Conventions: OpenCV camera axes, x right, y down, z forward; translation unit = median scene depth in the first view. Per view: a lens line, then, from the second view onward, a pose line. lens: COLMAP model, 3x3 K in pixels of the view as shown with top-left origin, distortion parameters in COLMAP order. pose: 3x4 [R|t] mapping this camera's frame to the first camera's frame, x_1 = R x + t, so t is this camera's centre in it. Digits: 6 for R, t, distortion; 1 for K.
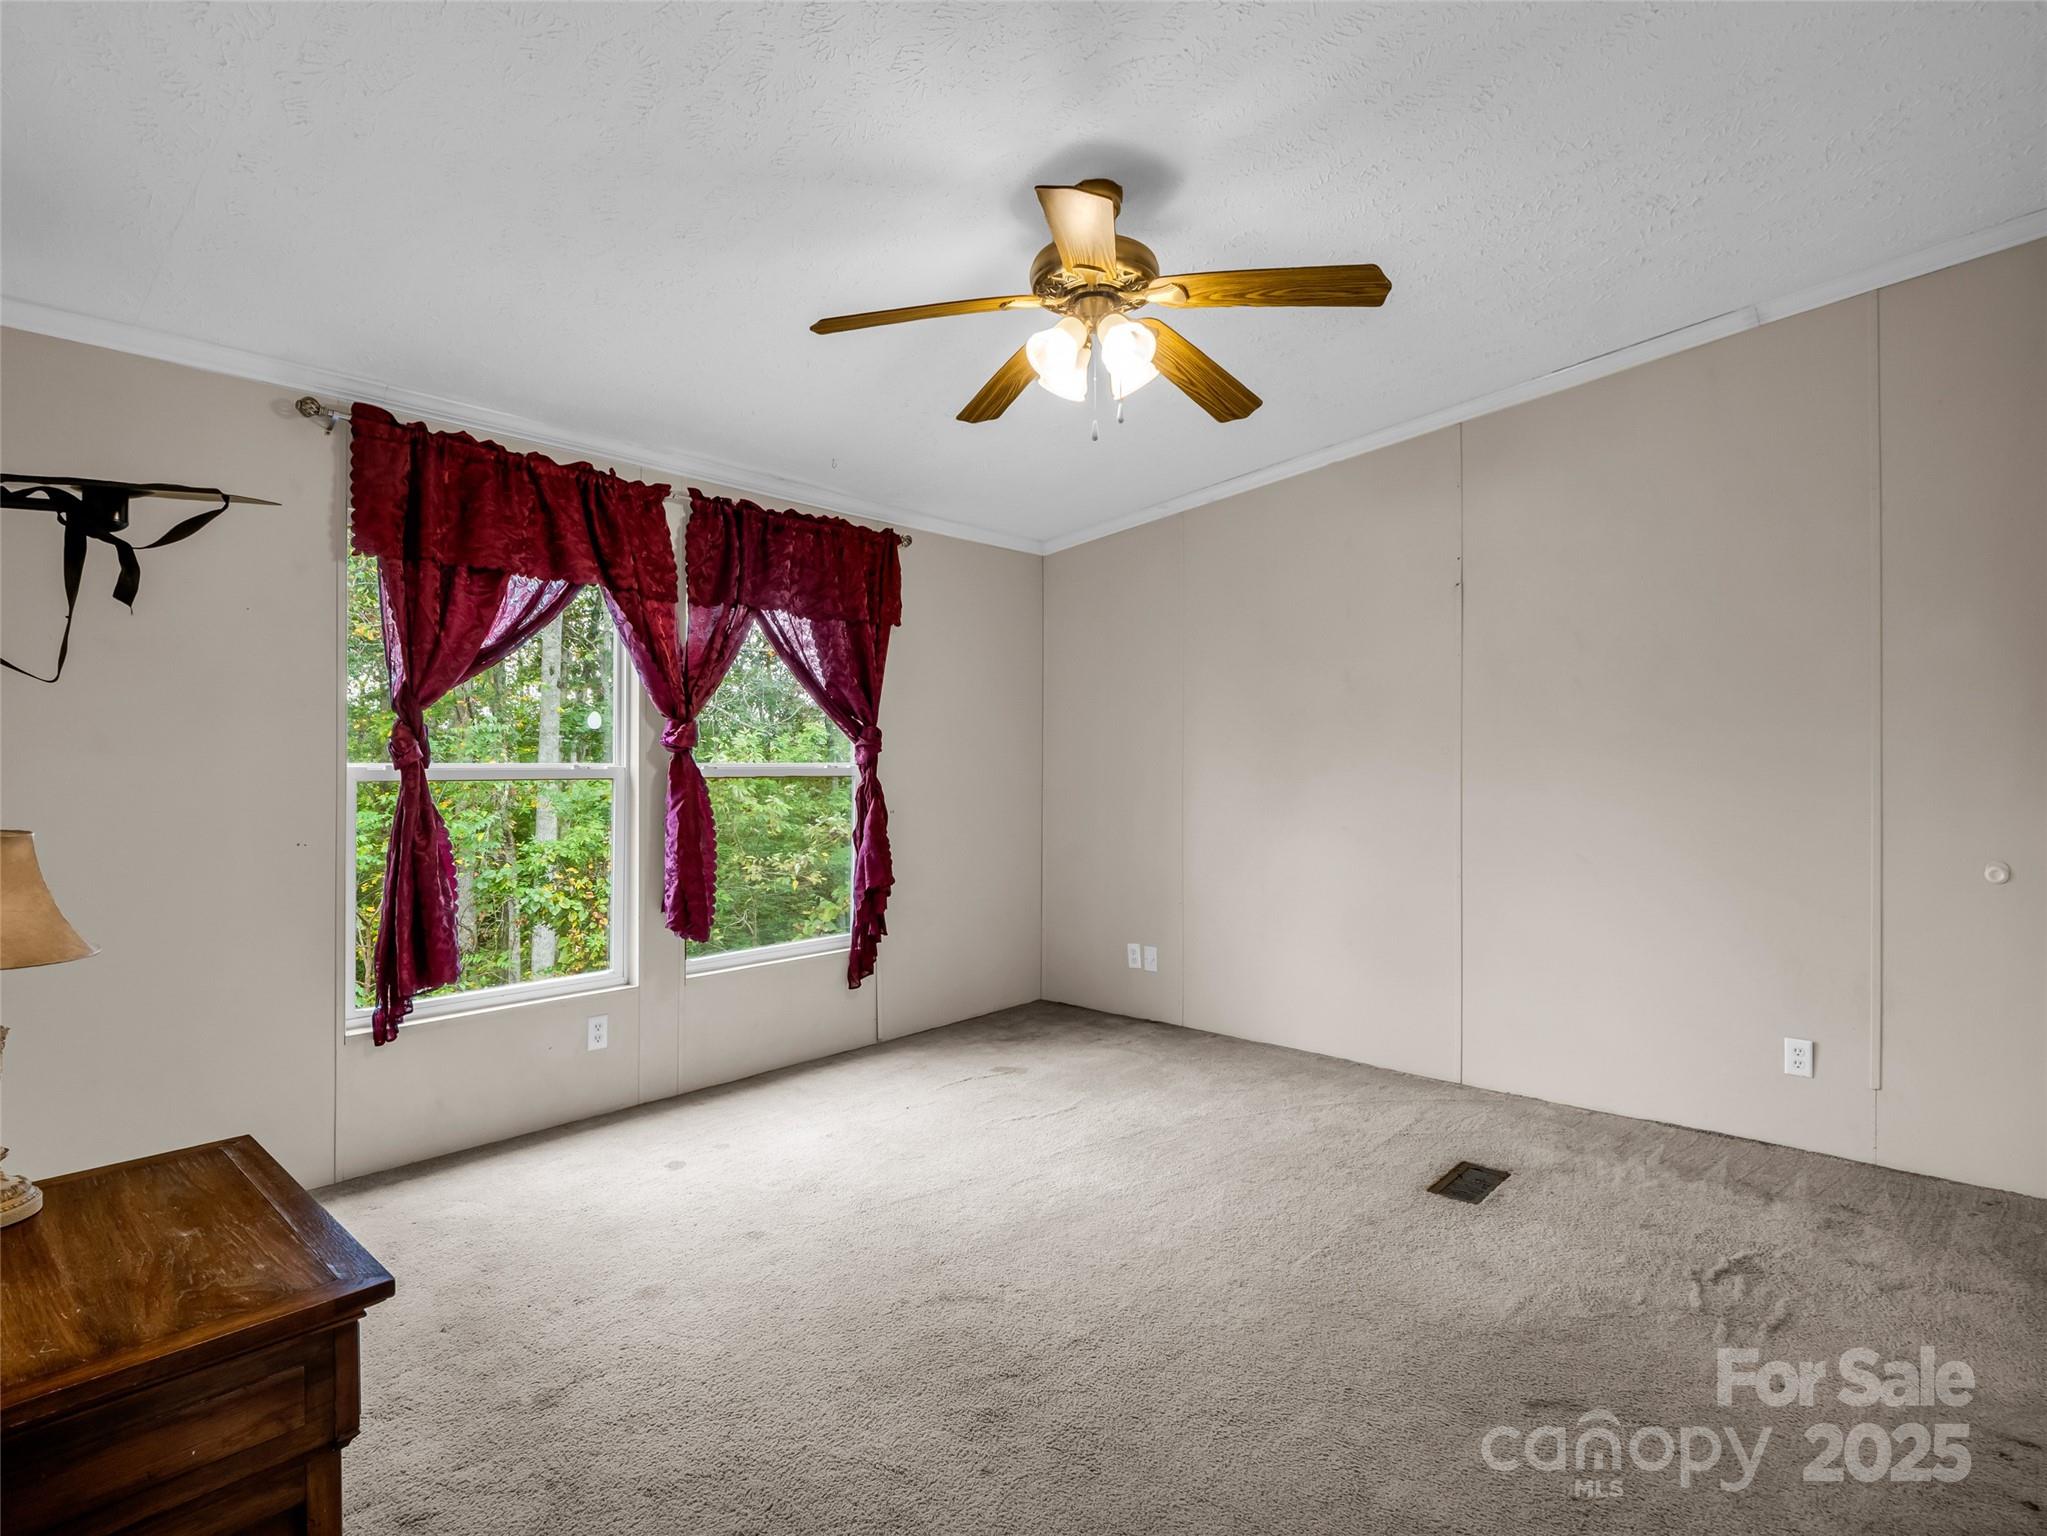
lens RADIAL K [[1039.1, 0, 1024.5], [0, 1039.1, 750.0], [0, 0, 1]] dist [0.003670, -0.008608]
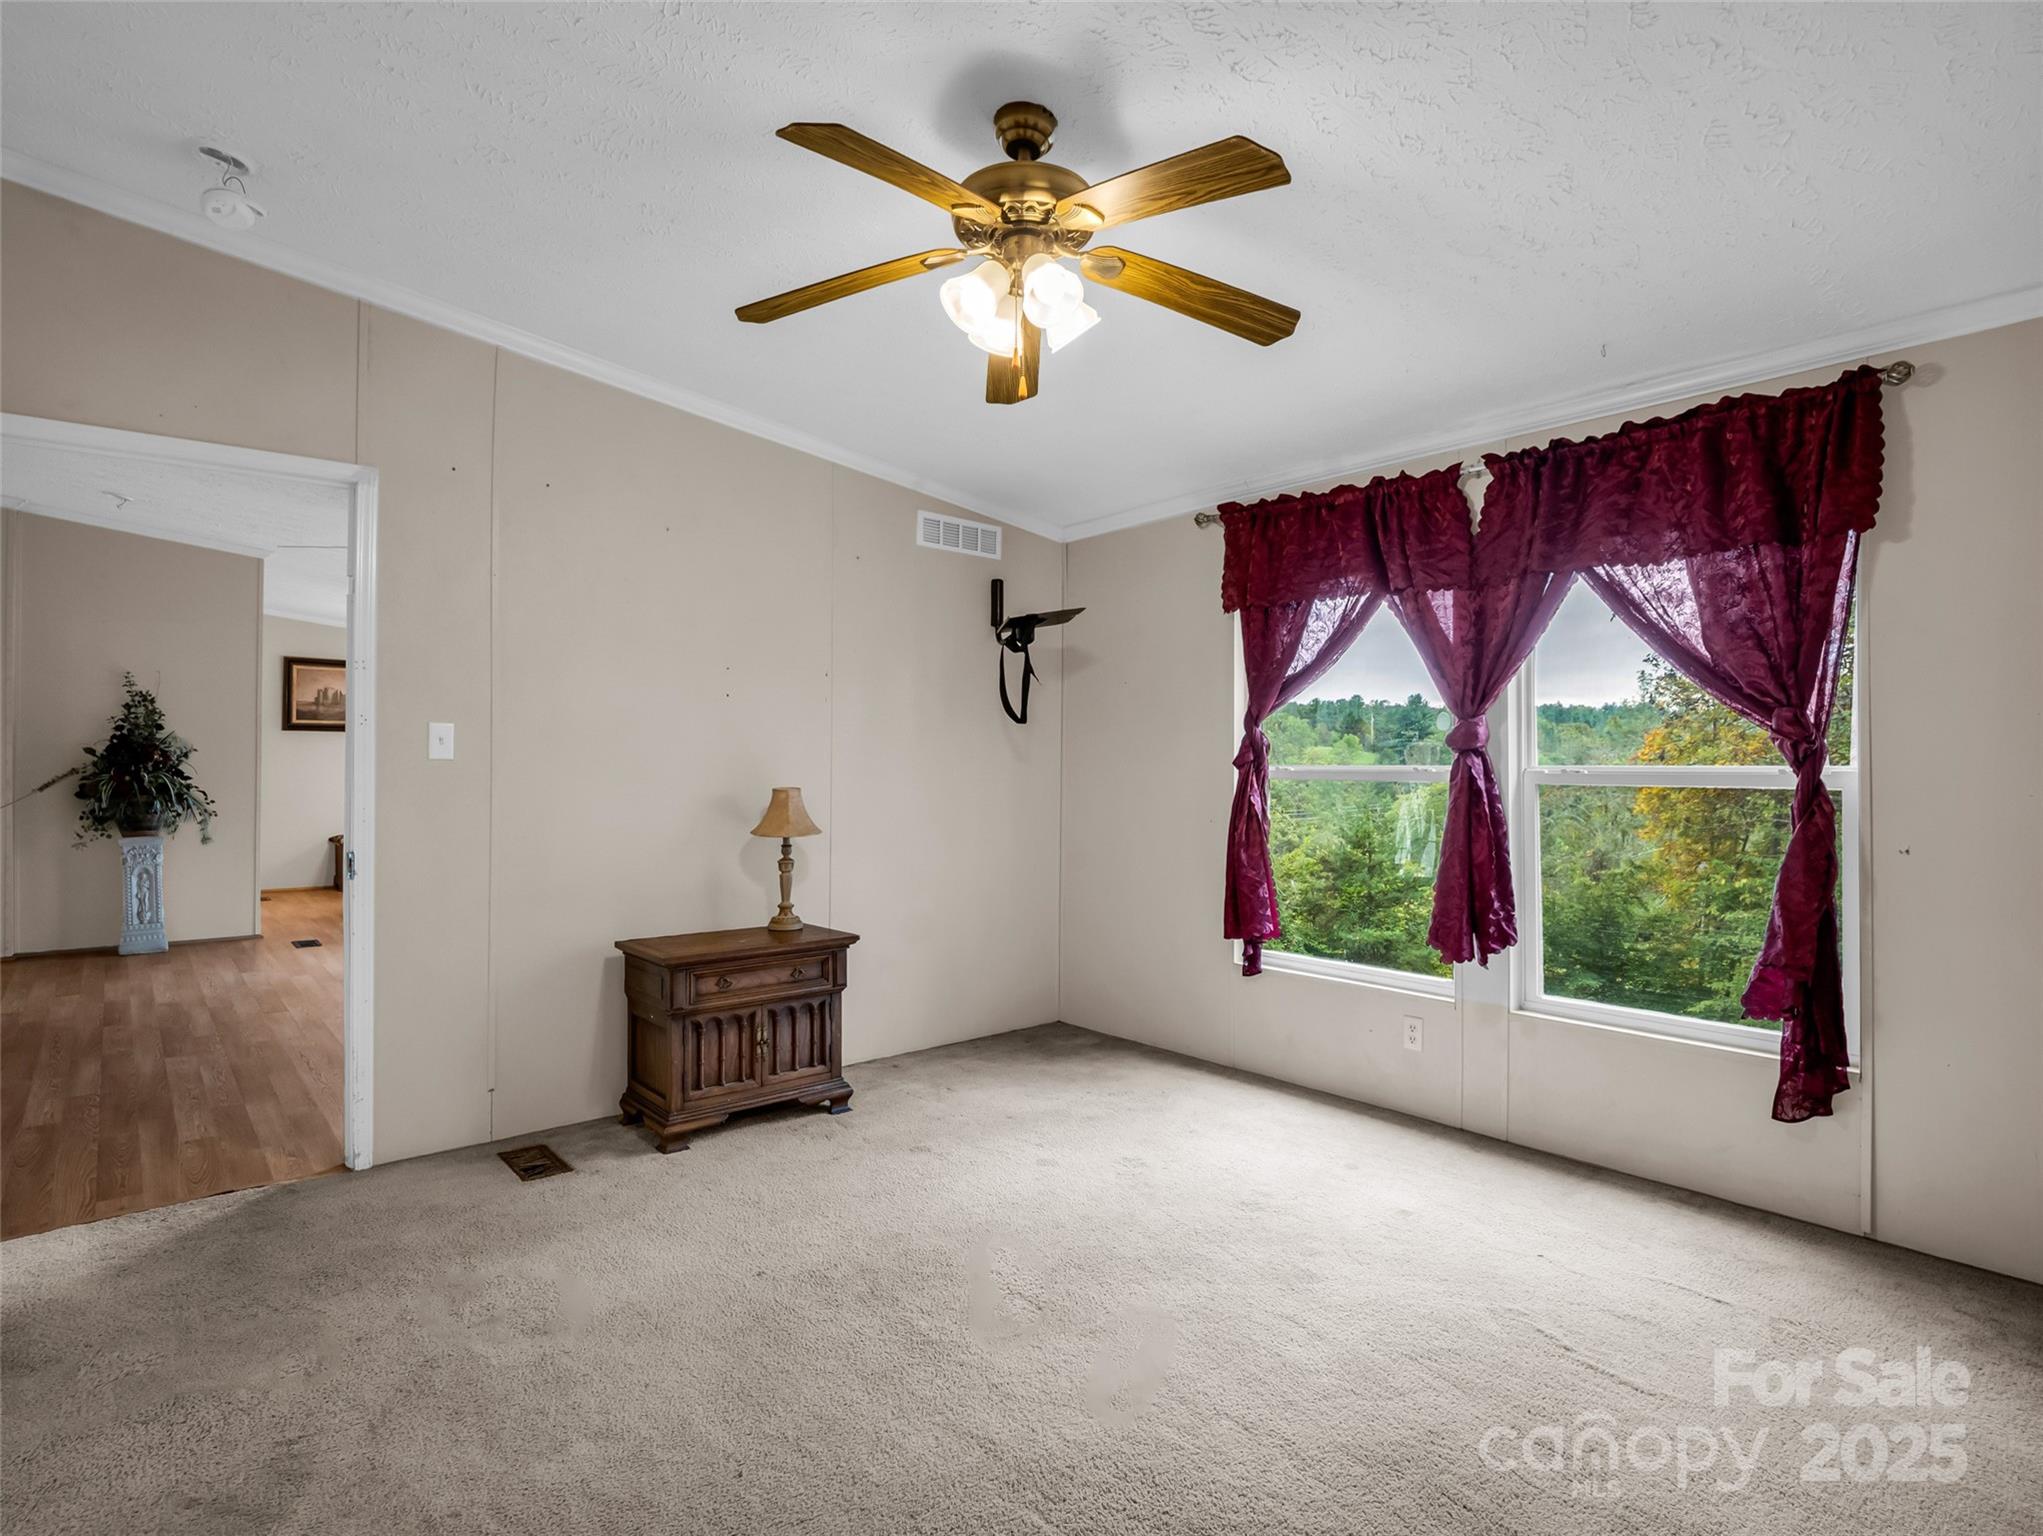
lens RADIAL K [[1052.0, 0, 1022.2], [0, 1052.0, 748.9], [0, 0, 1]] dist [-0.004640, -0.002074]
pose [[-0.125180, -0.019049, -0.991951, 0.627444], [0.005197, 0.999789, -0.019856, 0.014906], [0.992120, -0.007641, -0.125054, 0.732058]]
